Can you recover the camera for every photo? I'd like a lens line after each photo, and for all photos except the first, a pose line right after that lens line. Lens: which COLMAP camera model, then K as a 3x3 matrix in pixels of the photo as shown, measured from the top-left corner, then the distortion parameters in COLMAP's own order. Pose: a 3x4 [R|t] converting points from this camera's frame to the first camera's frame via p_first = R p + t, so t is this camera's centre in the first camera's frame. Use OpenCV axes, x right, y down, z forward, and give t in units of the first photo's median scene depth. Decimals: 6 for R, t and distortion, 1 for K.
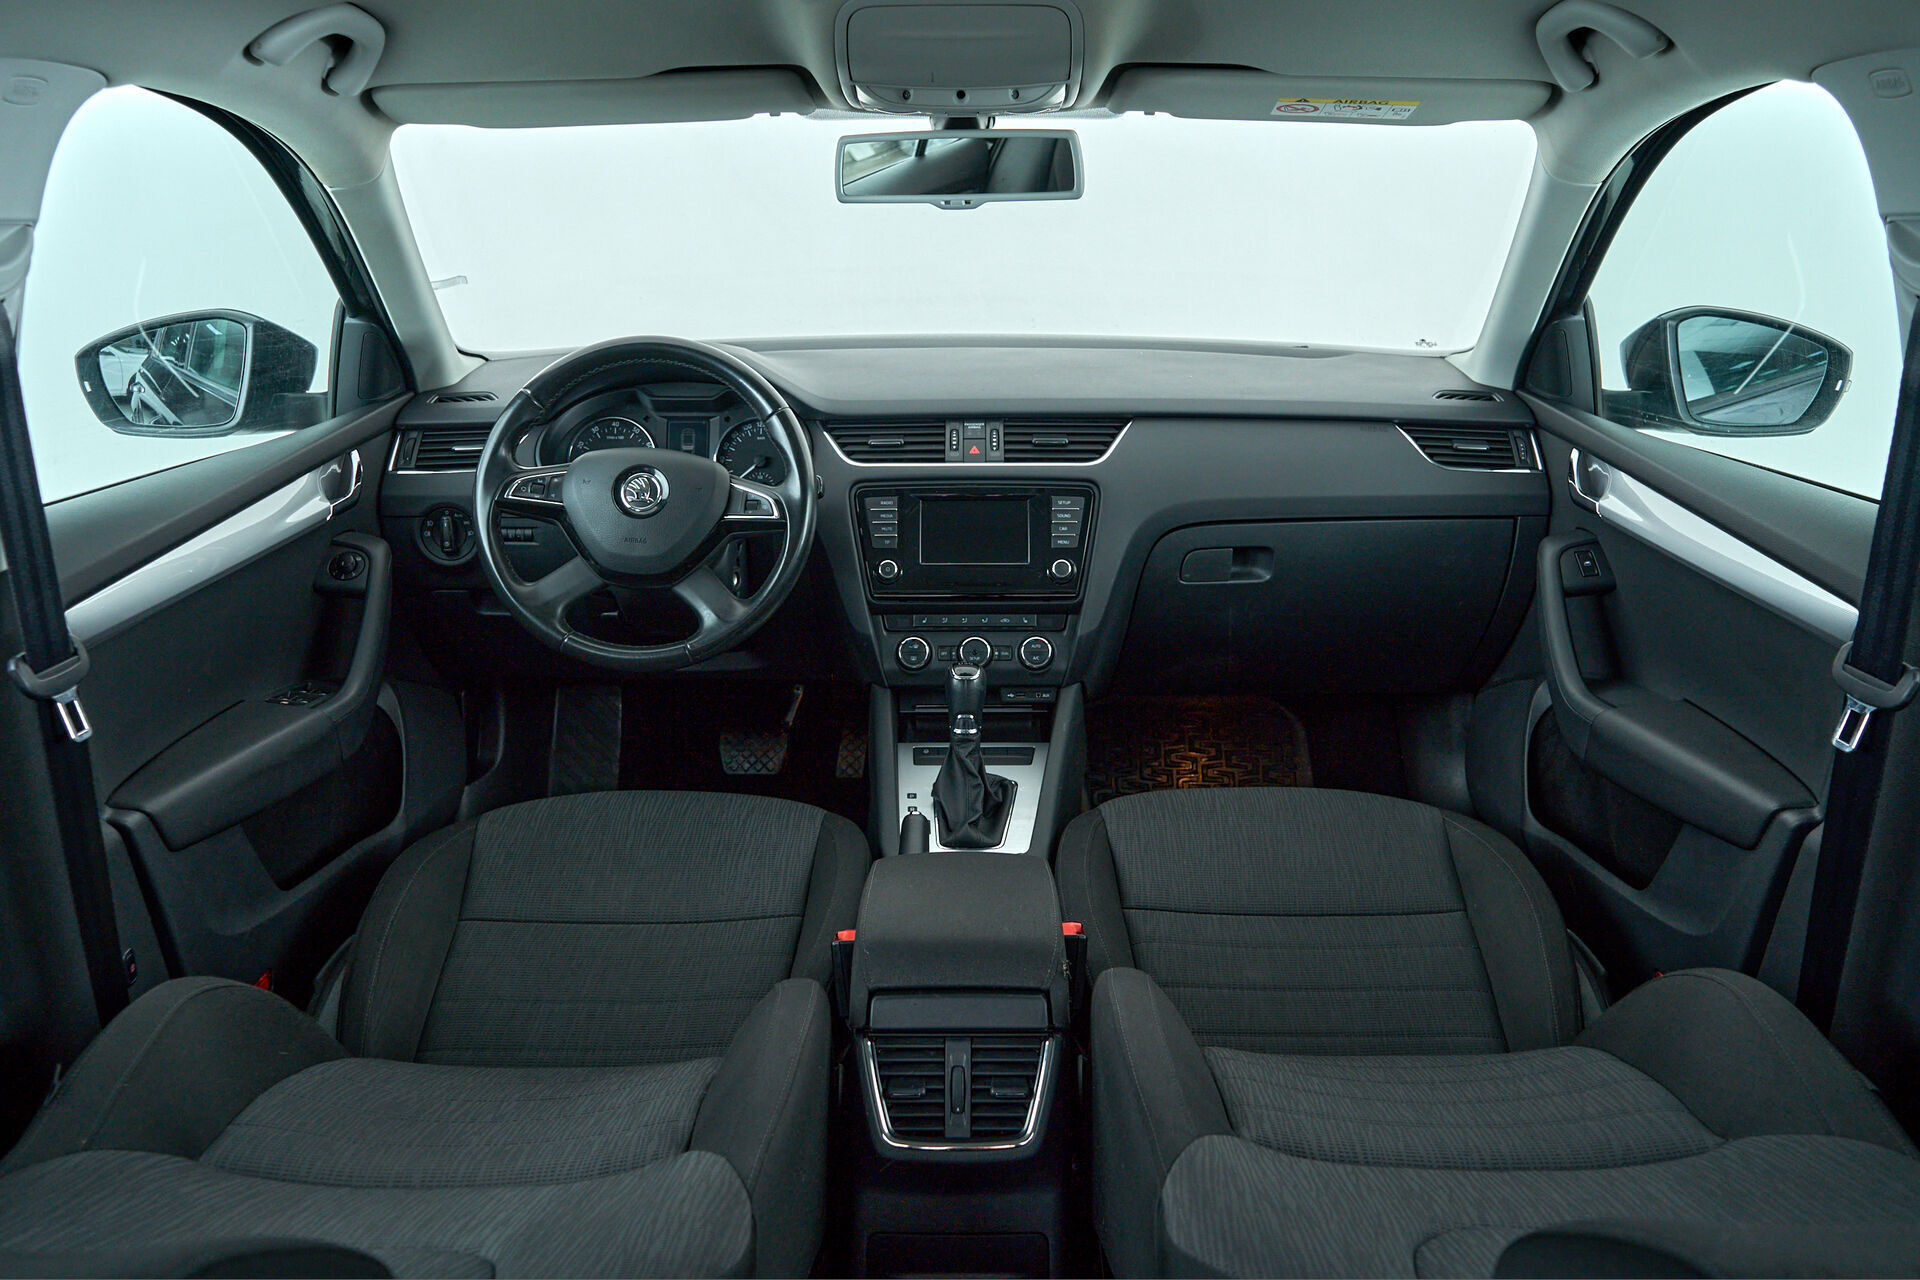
lens RADIAL K [[1527.3, 0, 960.0], [0, 1527.3, 640.0], [0, 0, 1]] dist [-0.002673, -0.003262]
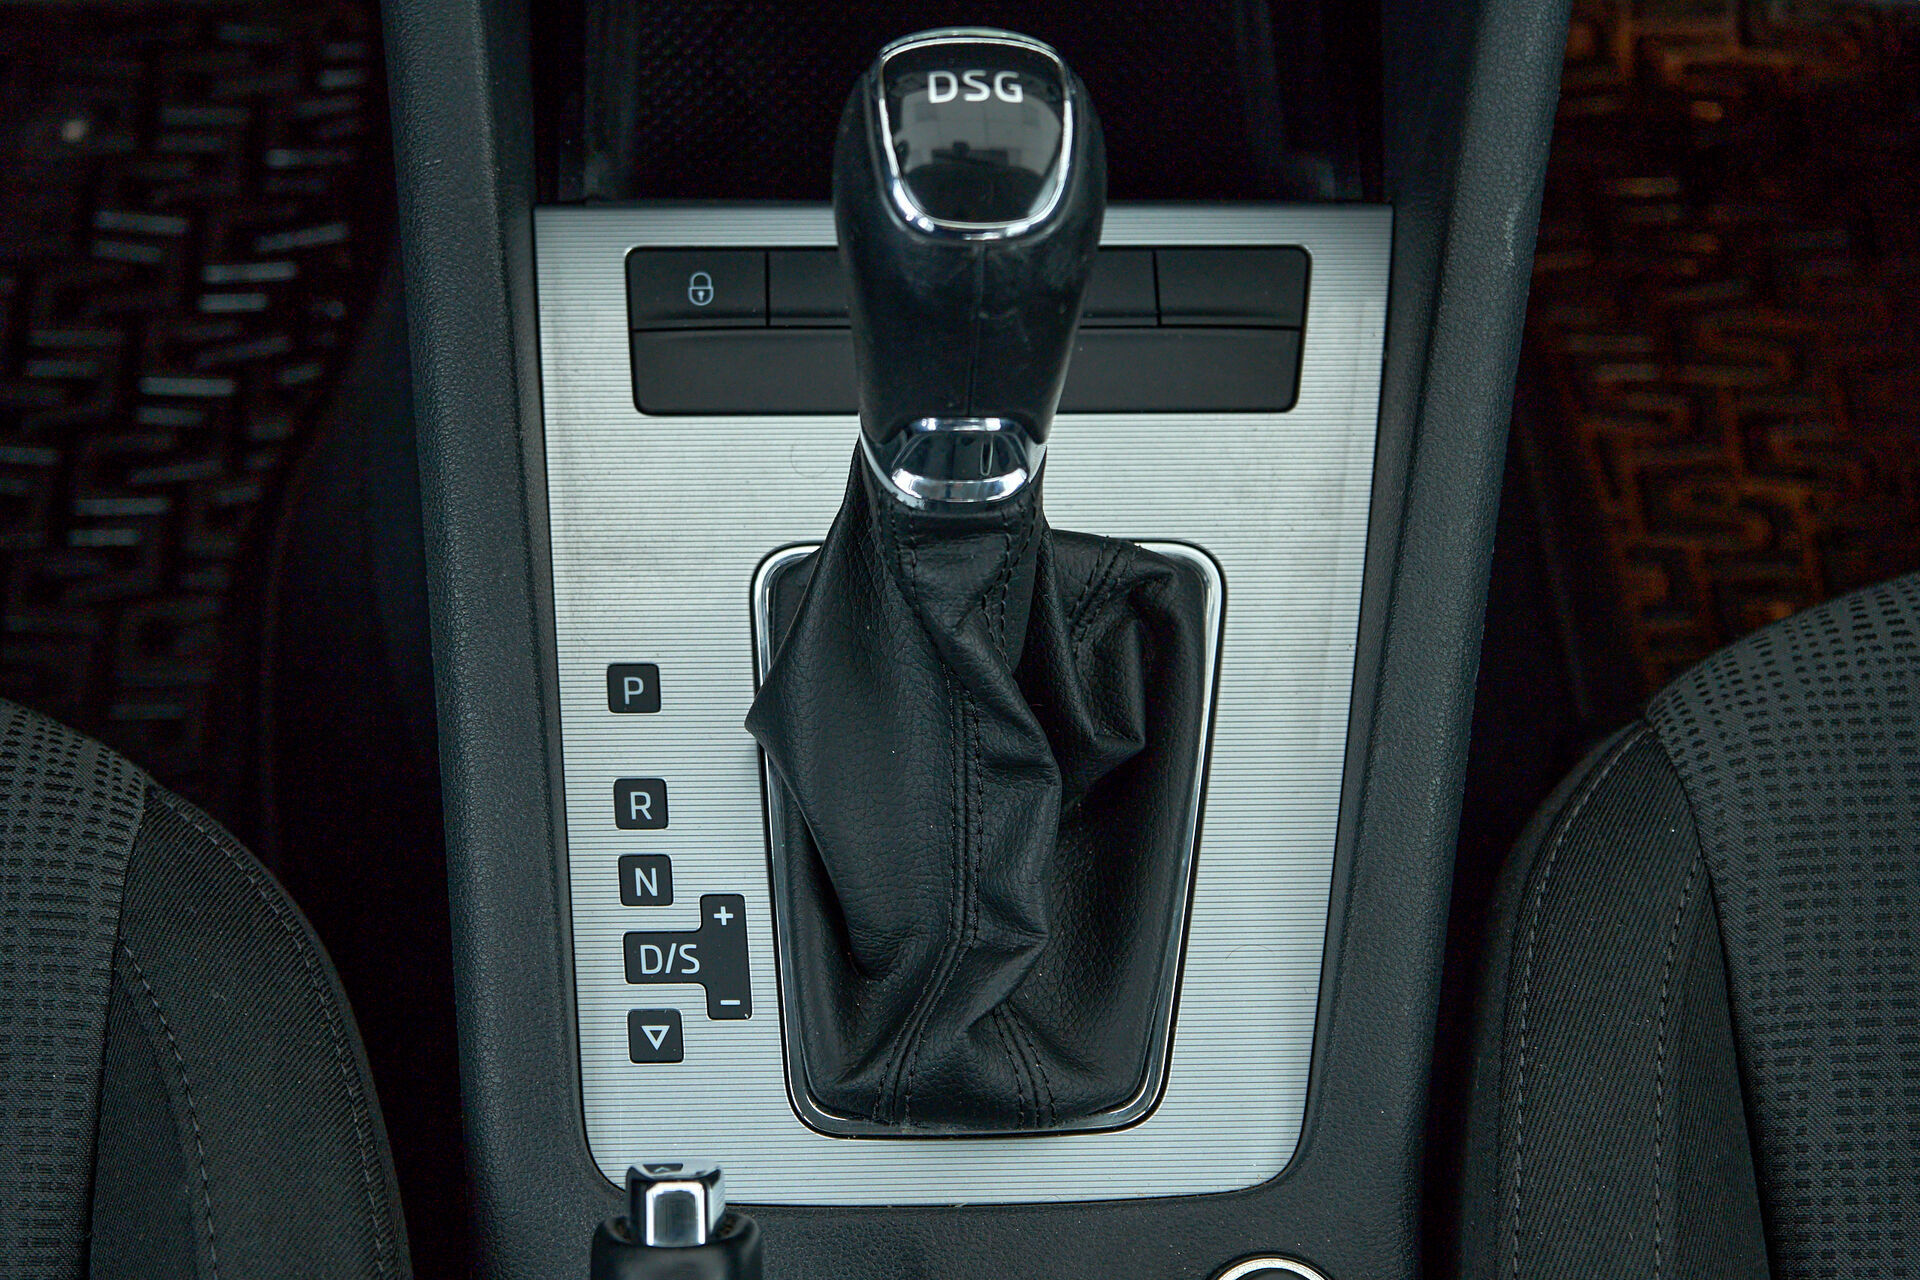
lens RADIAL K [[3156.9, 0, 959.0], [0, 3156.9, 640.8], [0, 0, 1]] dist [0.368089, -2.340769]
pose [[0.997320, -0.014109, 0.071797, -0.019409], [-0.036457, 0.754947, 0.654771, -0.137691], [-0.063441, -0.655634, 0.752409, 0.695228]]
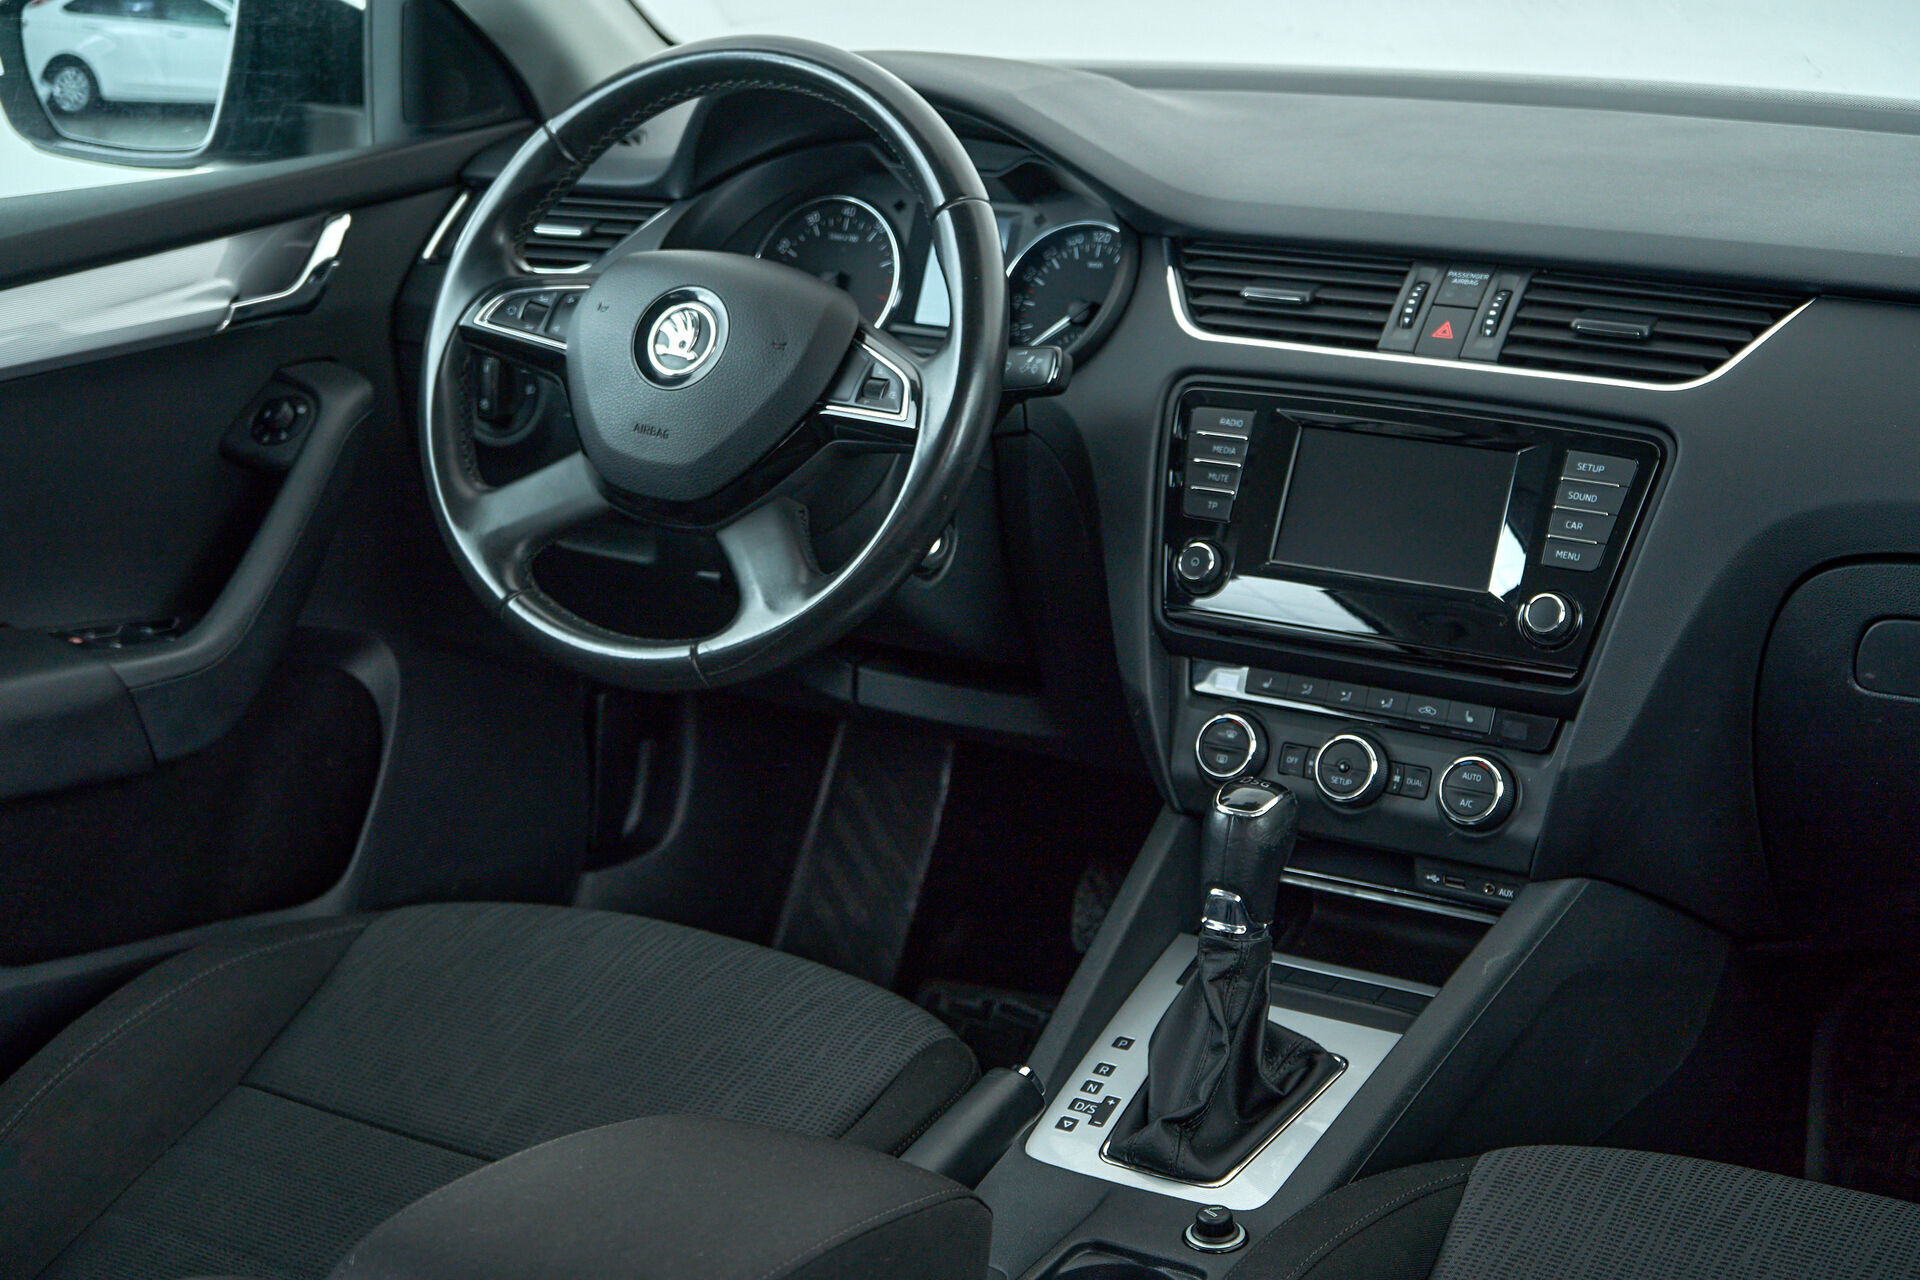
lens RADIAL K [[3261.7, 0, 960.0], [0, 3261.7, 640.0], [0, 0, 1]] dist [-0.011103, 0.056550]
pose [[0.858340, 0.147393, -0.491454, 0.383284], [-0.156745, 0.987386, 0.022369, -0.033274], [0.488552, 0.057833, 0.870616, 0.091996]]
